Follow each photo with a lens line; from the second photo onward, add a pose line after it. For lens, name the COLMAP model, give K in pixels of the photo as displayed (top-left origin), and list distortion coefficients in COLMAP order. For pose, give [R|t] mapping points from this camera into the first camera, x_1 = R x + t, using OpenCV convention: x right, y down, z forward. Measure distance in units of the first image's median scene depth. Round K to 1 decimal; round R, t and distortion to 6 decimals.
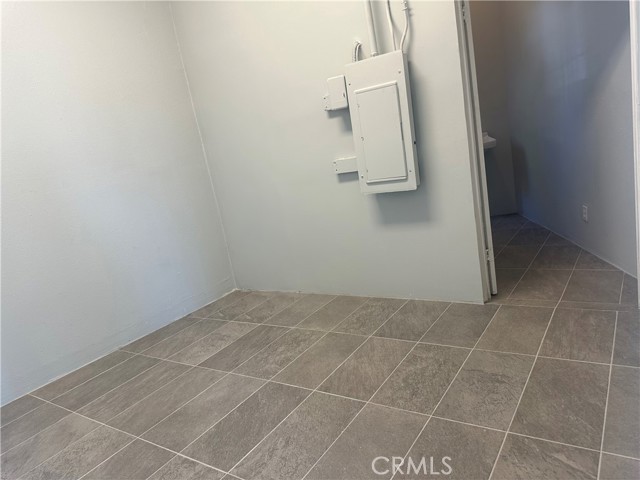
lens RADIAL K [[456.7, 0, 318.7], [0, 456.7, 244.0], [0, 0, 1]] dist [0.049798, -0.067216]
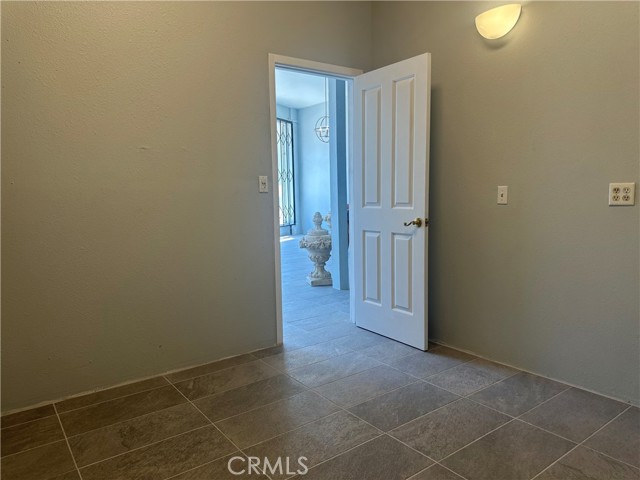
lens RADIAL K [[456.7, 0, 318.7], [0, 456.7, 244.0], [0, 0, 1]] dist [0.049798, -0.067216]
pose [[-0.927411, 0.156681, 0.339647, -0.449183], [0.253873, 0.930527, 0.263946, -0.280591], [-0.274695, 0.331014, -0.902758, 1.693631]]
